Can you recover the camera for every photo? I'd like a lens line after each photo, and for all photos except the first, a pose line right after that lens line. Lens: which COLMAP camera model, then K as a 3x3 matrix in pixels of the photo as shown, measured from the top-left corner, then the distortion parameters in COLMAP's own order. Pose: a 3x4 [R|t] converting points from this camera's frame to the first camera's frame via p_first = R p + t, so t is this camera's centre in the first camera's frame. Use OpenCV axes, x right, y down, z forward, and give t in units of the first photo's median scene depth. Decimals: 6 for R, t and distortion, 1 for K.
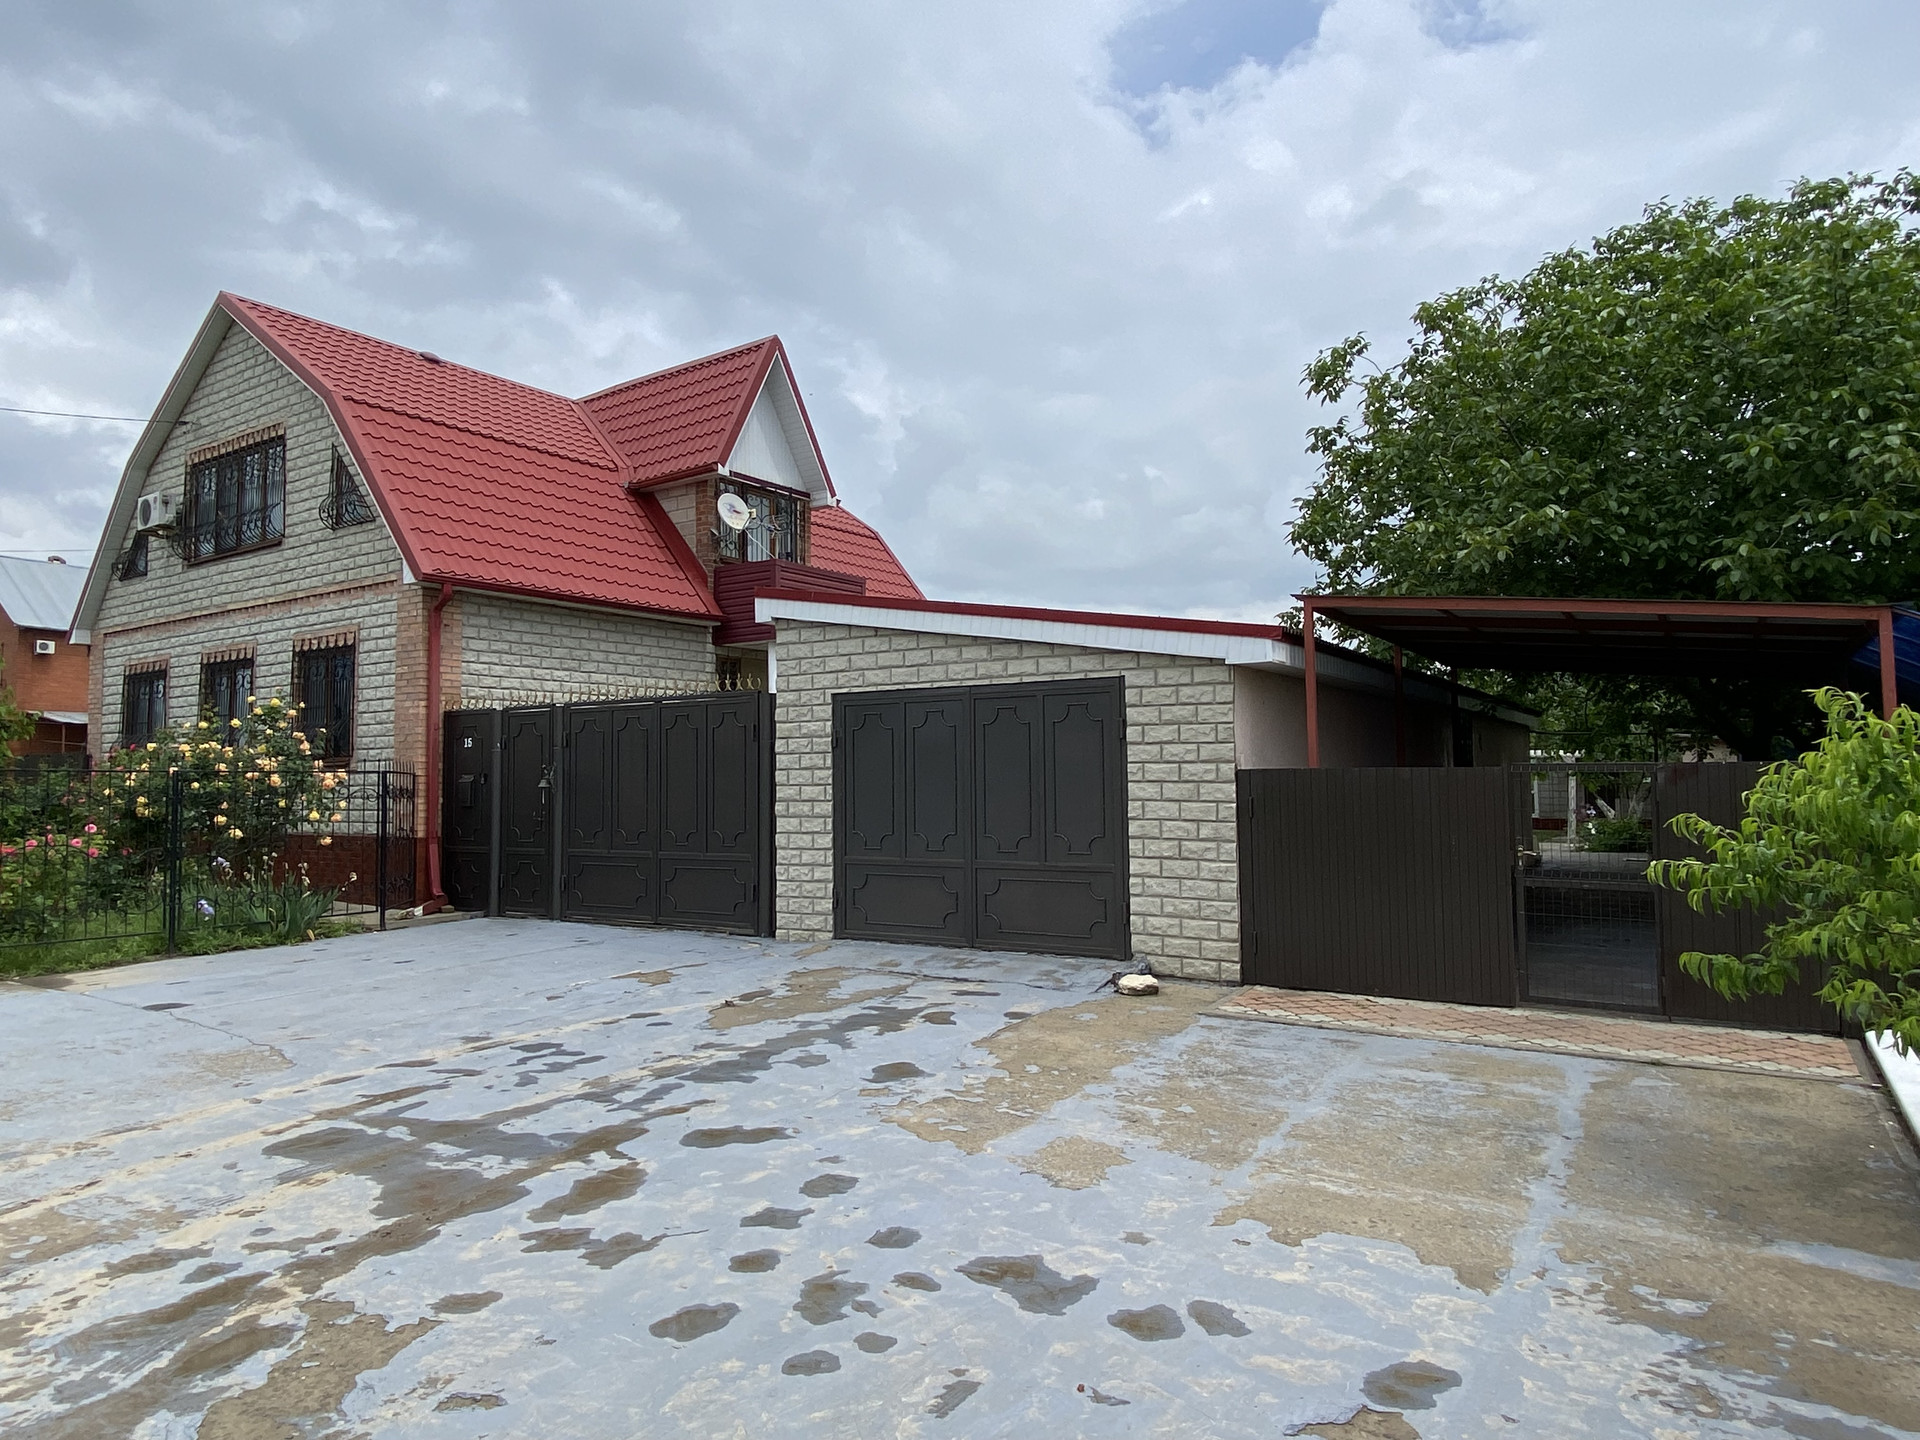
lens RADIAL K [[1140.4, 0, 964.0], [0, 1140.4, 715.5], [0, 0, 1]] dist [-0.013897, 0.003916]
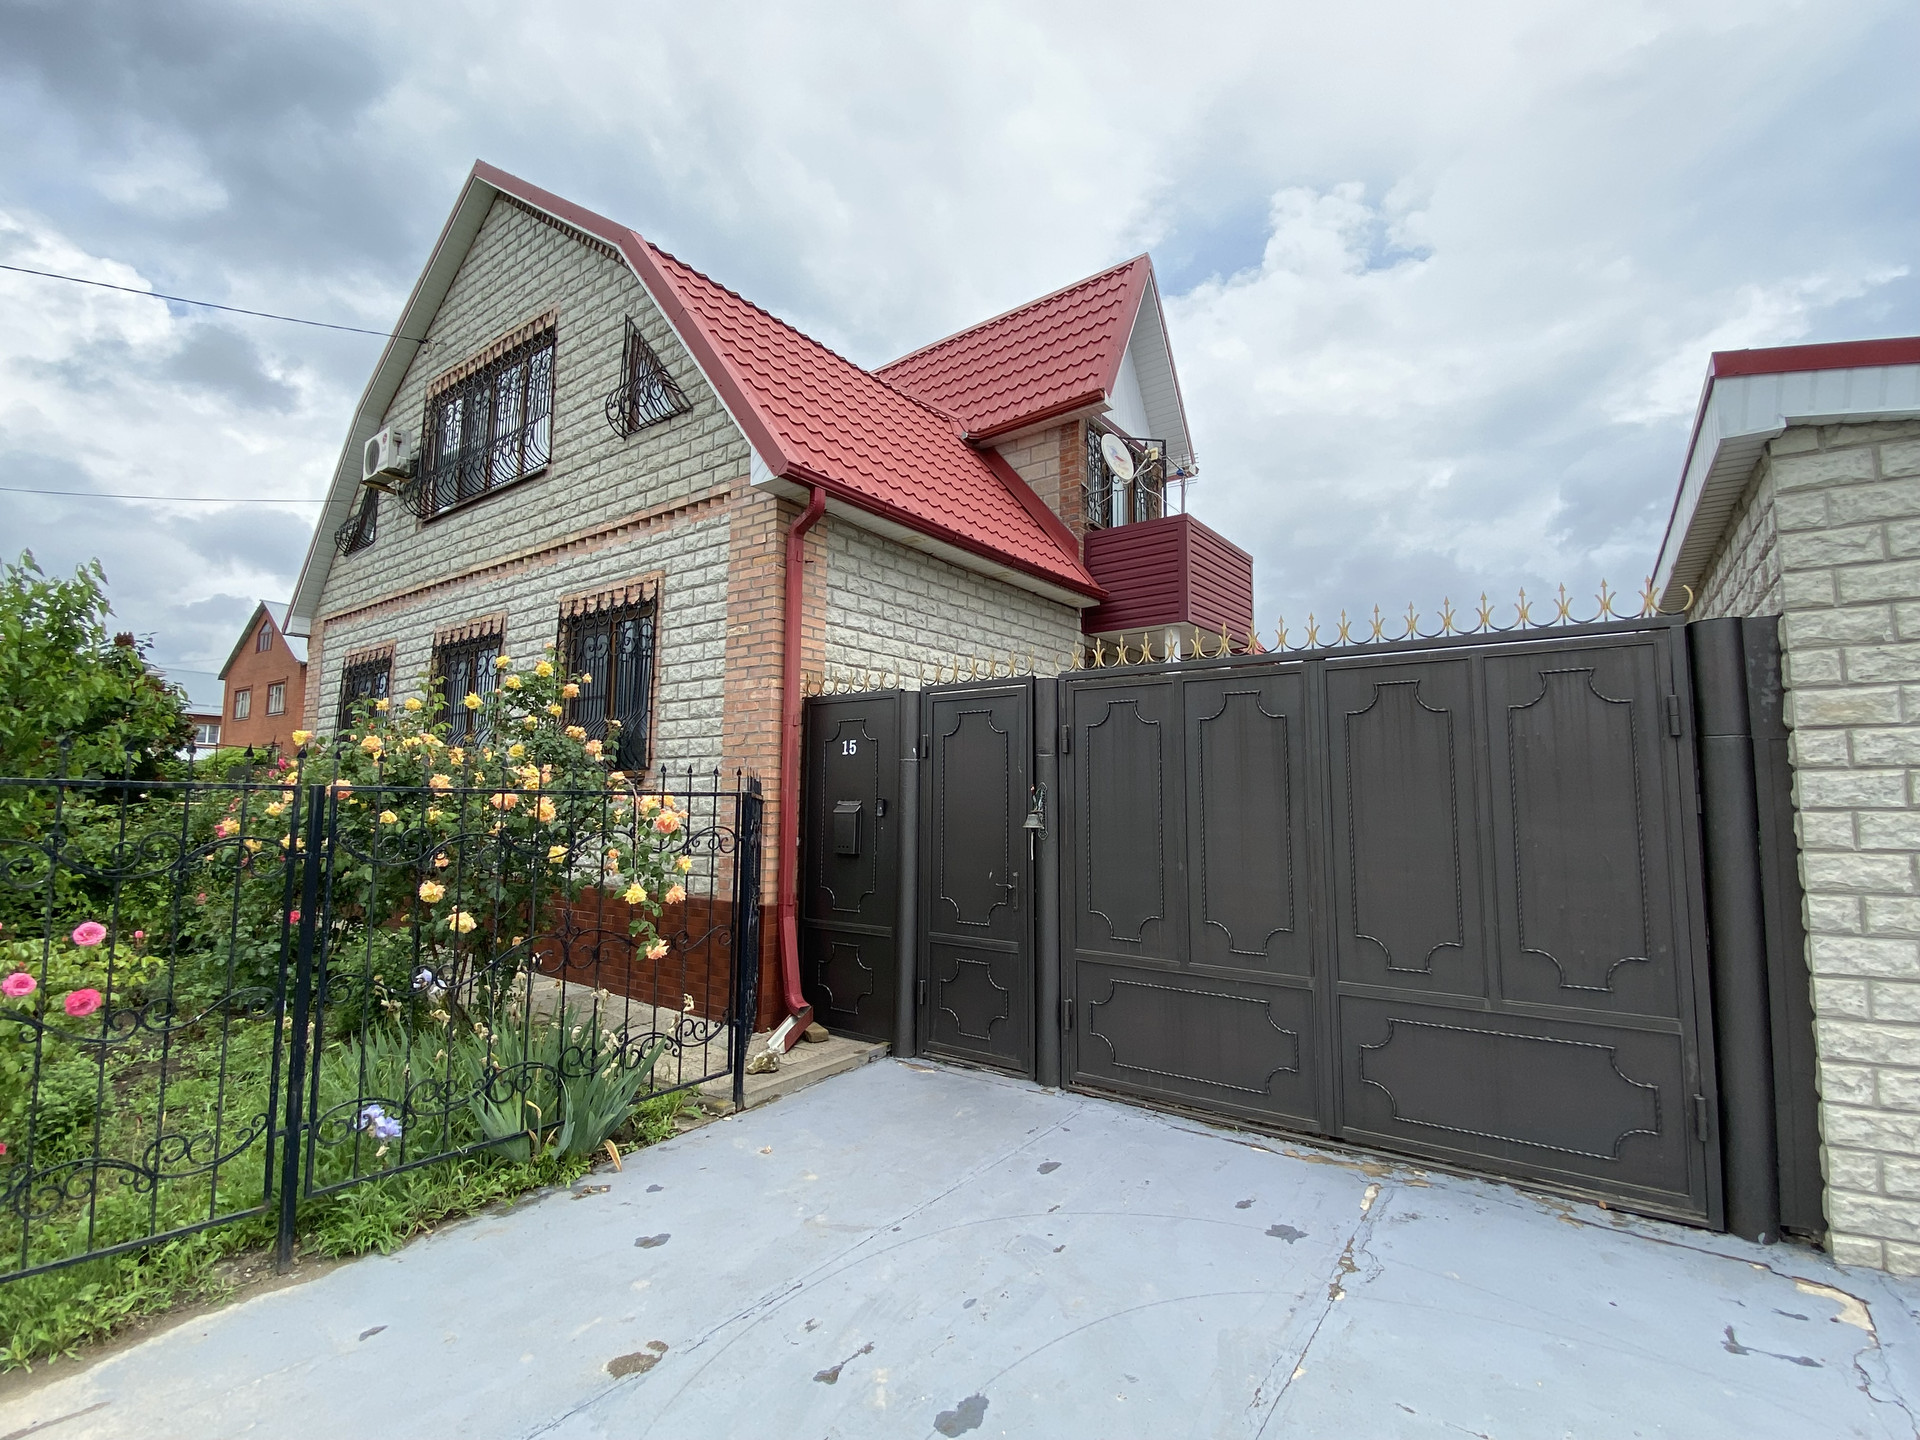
lens RADIAL K [[846.1, 0, 954.2], [0, 846.1, 710.4], [0, 0, 1]] dist [0.009864, -0.001661]
pose [[0.998209, 0.010142, -0.058957, -0.324484], [-0.013137, 0.998631, -0.050633, 0.023871], [0.058363, 0.051317, 0.996976, 0.508953]]
